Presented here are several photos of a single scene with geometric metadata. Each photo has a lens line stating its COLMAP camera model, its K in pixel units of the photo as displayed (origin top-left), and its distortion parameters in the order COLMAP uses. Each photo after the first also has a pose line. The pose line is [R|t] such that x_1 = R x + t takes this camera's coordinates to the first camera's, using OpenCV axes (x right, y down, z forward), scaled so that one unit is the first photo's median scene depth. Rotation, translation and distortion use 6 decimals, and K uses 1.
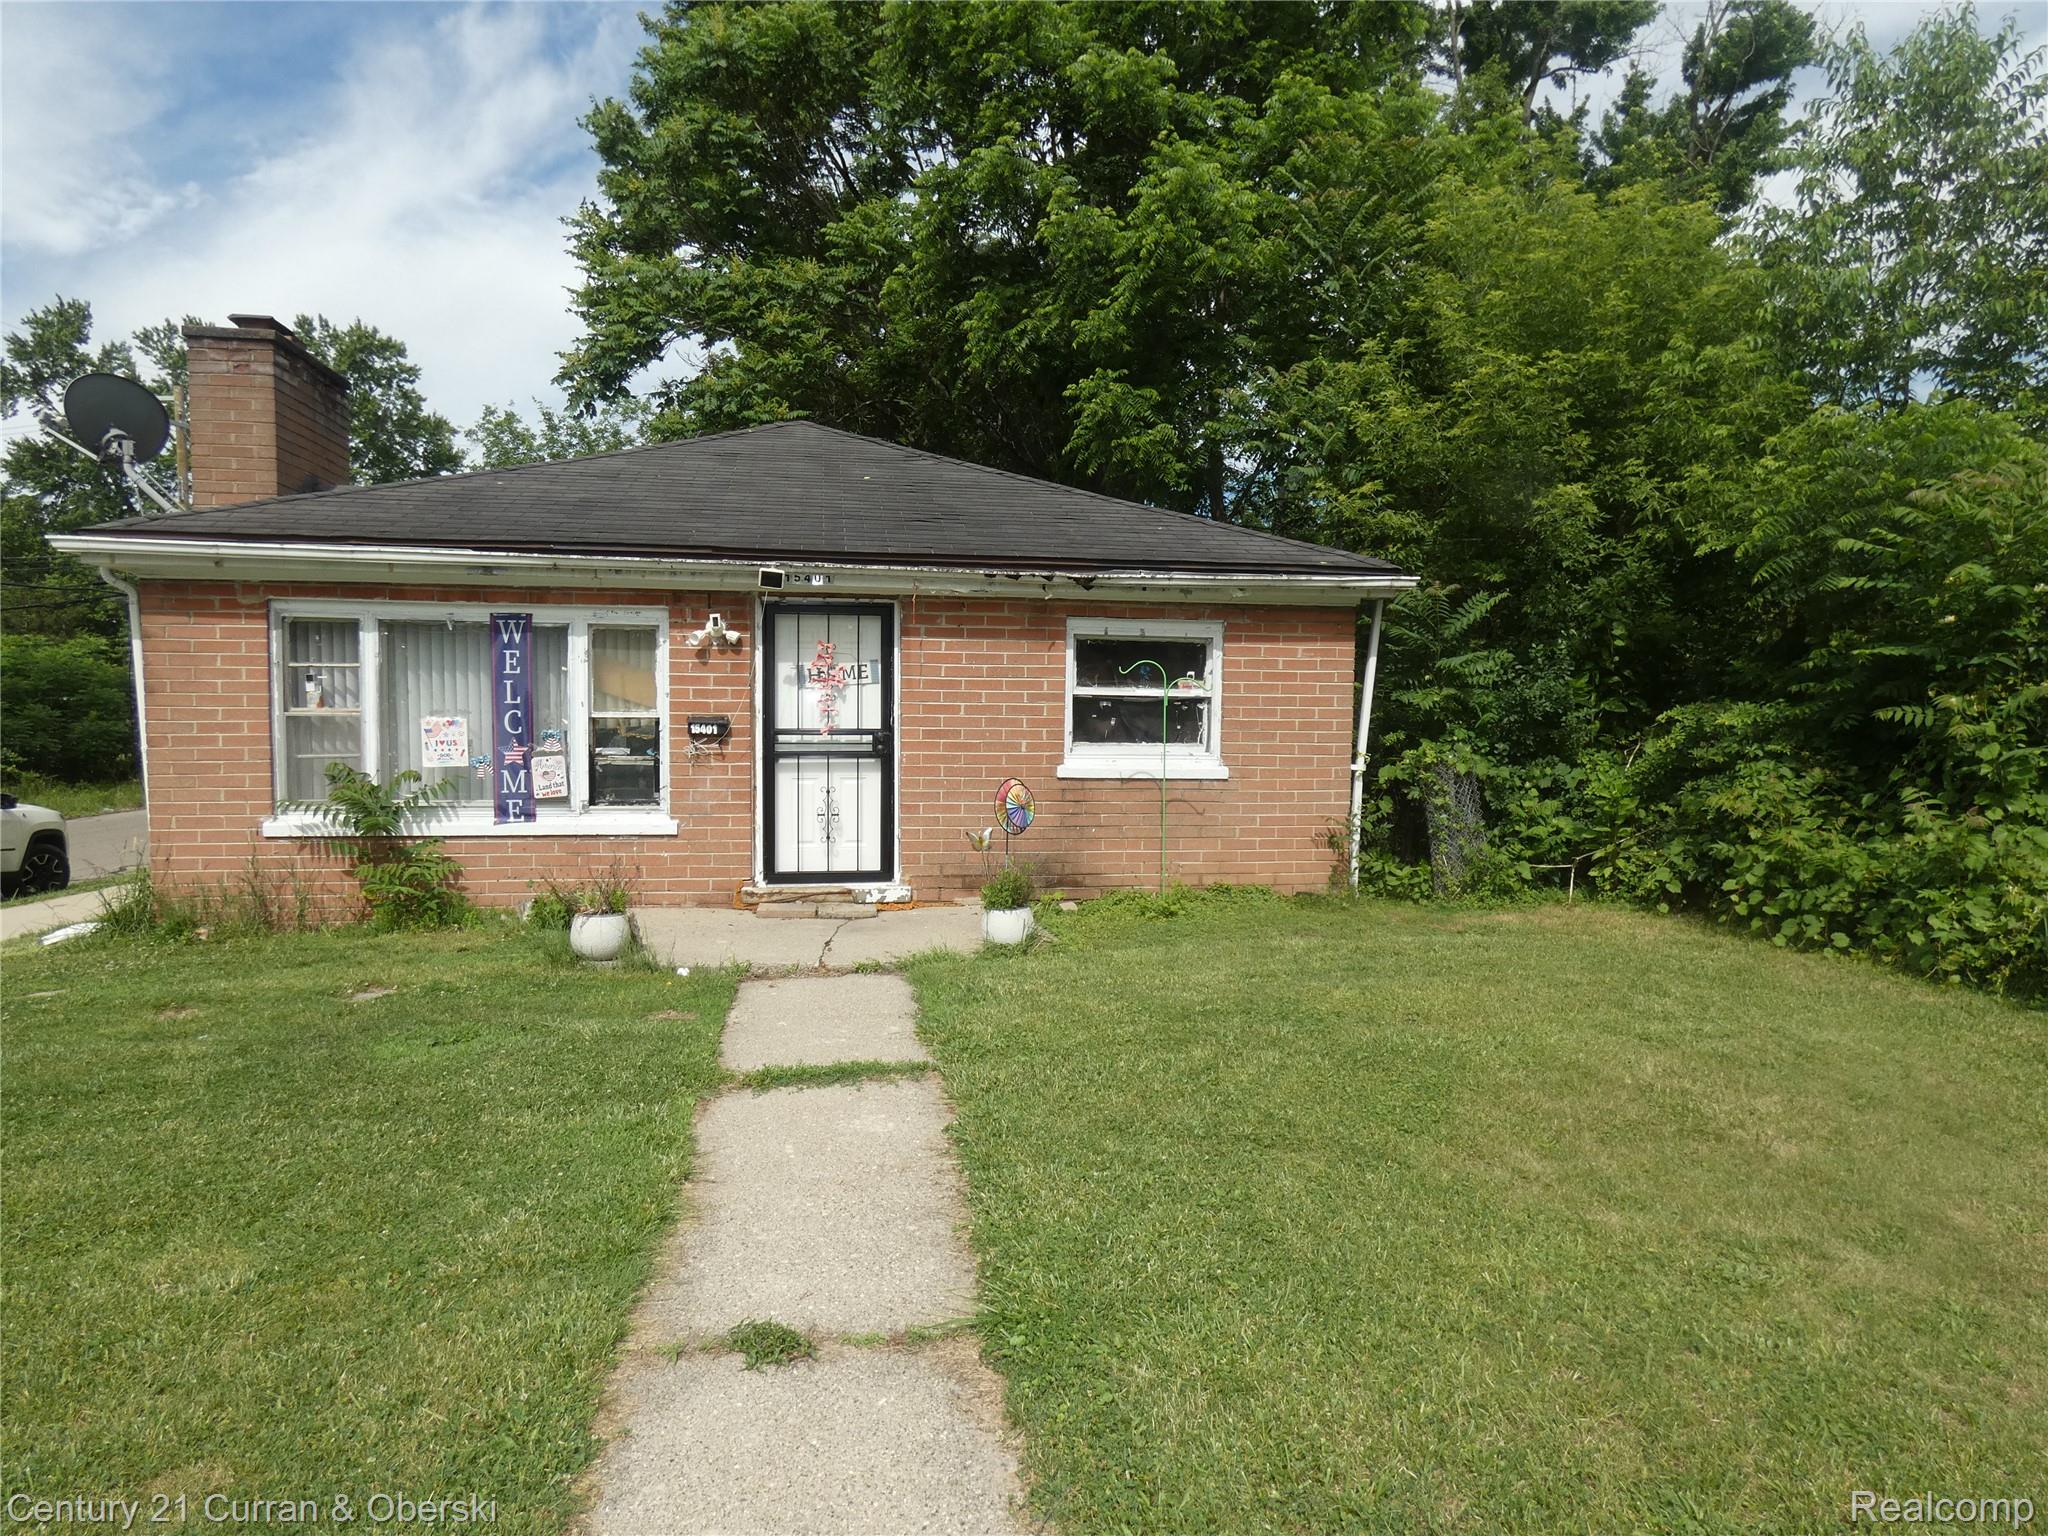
lens RADIAL K [[1222.8, 0, 1024.0], [0, 1222.8, 768.0], [0, 0, 1]] dist [-0.008332, -0.001088]
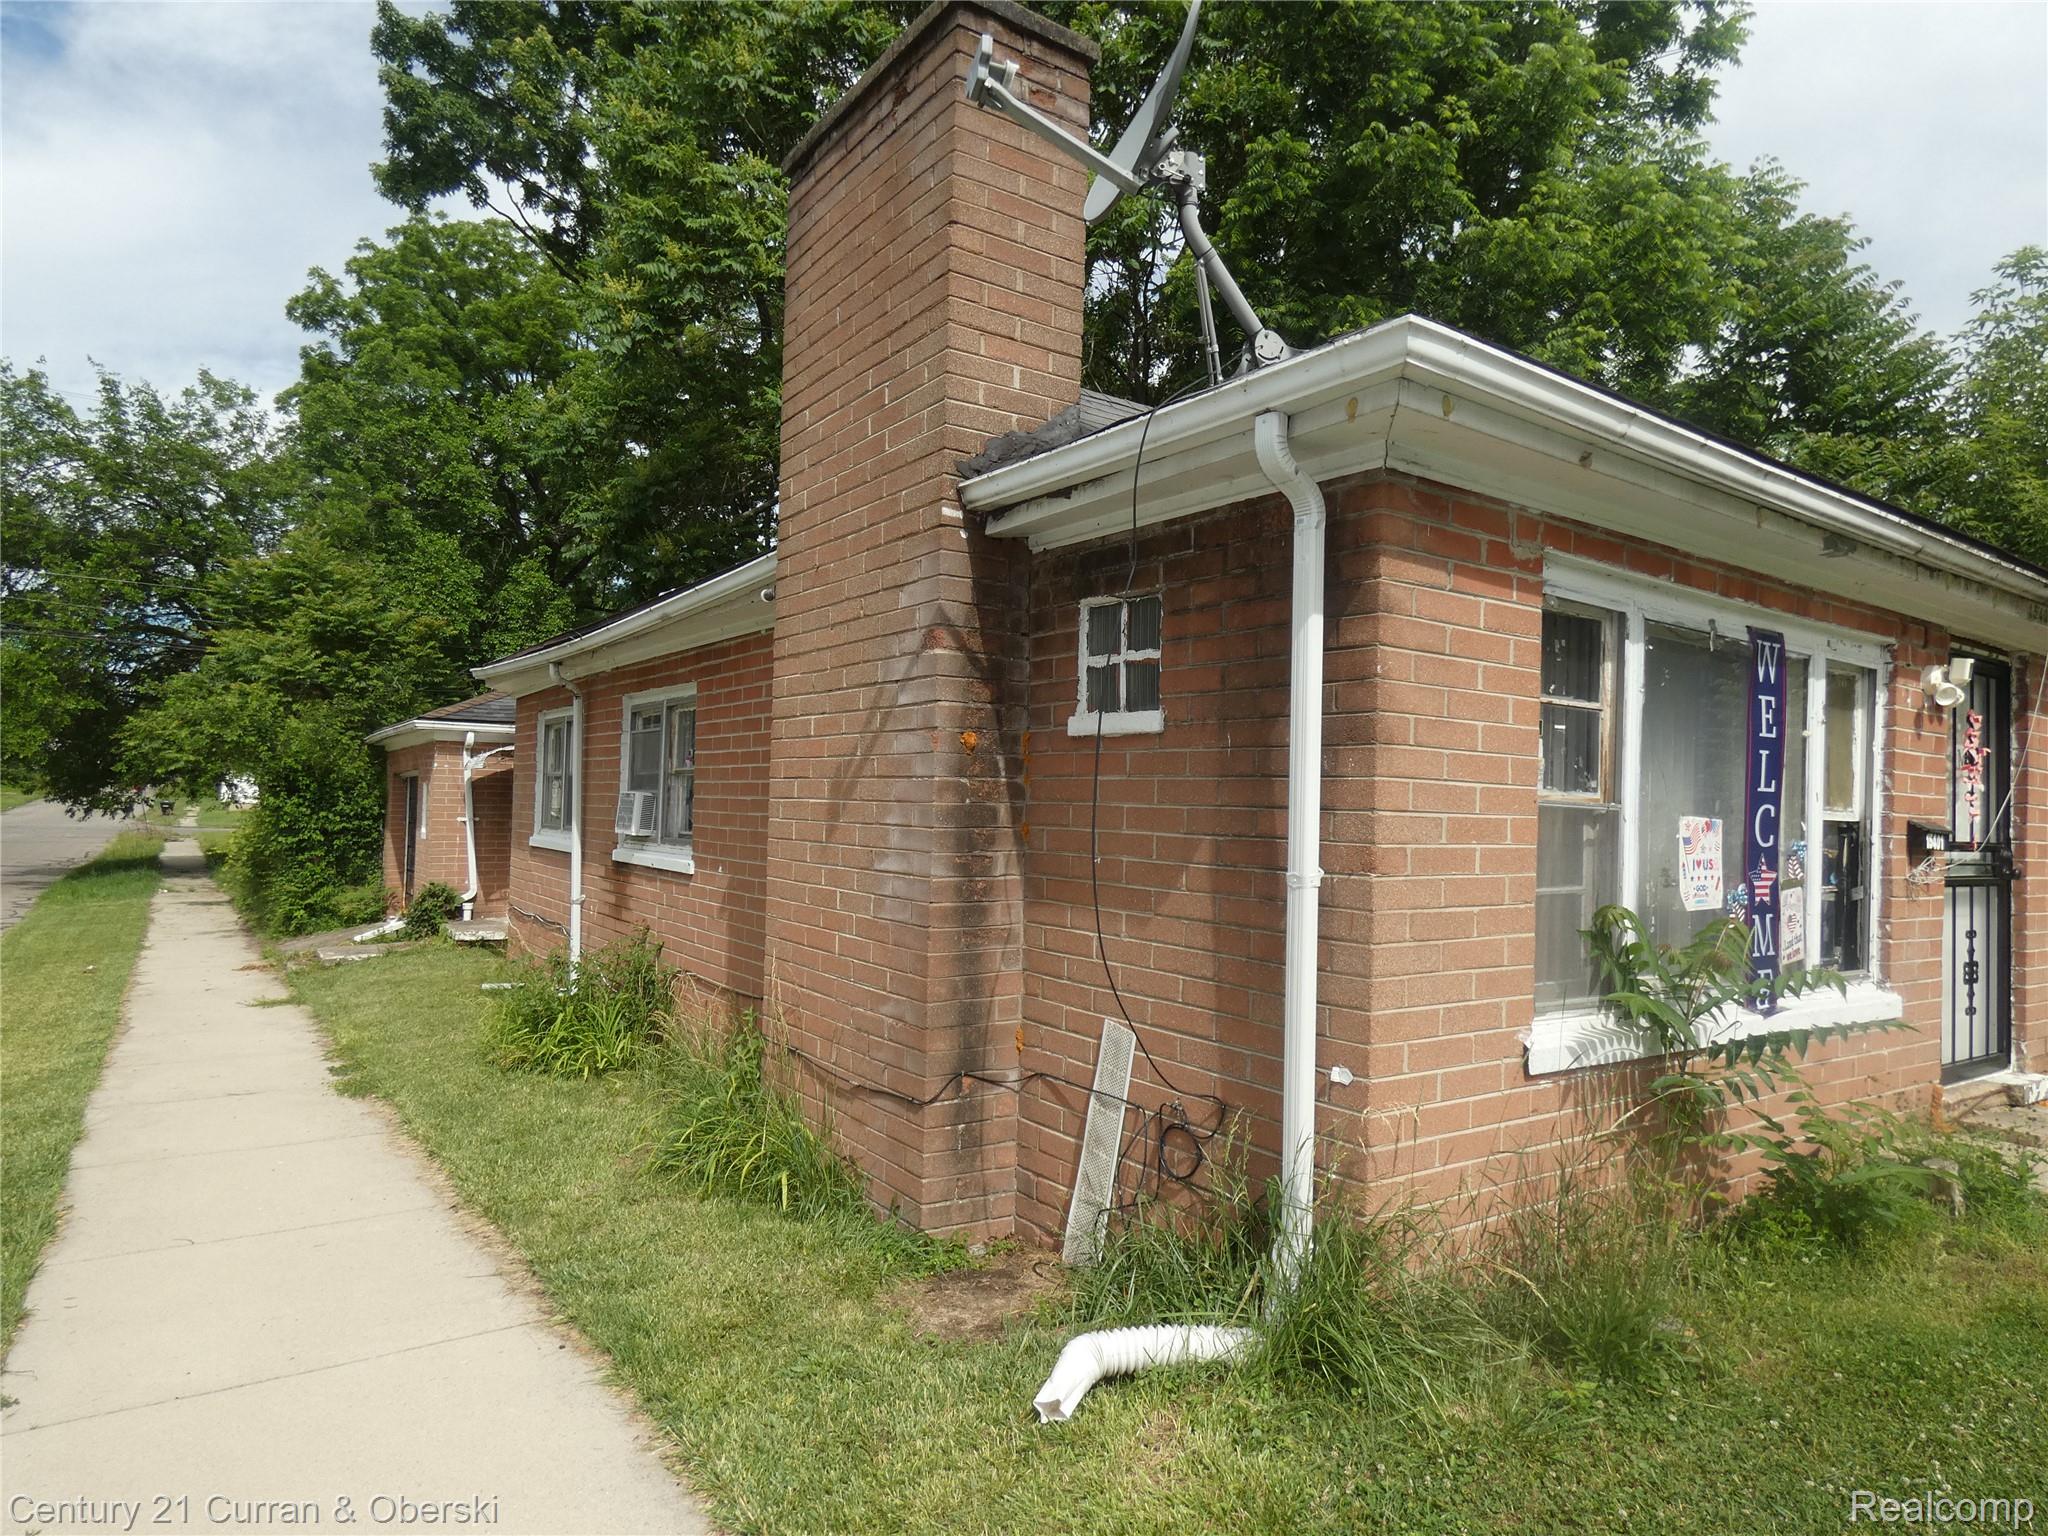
lens RADIAL K [[1222.8, 0, 1024.0], [0, 1222.8, 768.0], [0, 0, 1]] dist [-0.008332, -0.001088]
pose [[0.909966, 0.034088, 0.413280, -0.950488], [-0.002591, 0.997064, -0.076533, -0.020831], [-0.414675, 0.068572, 0.907382, 0.642072]]
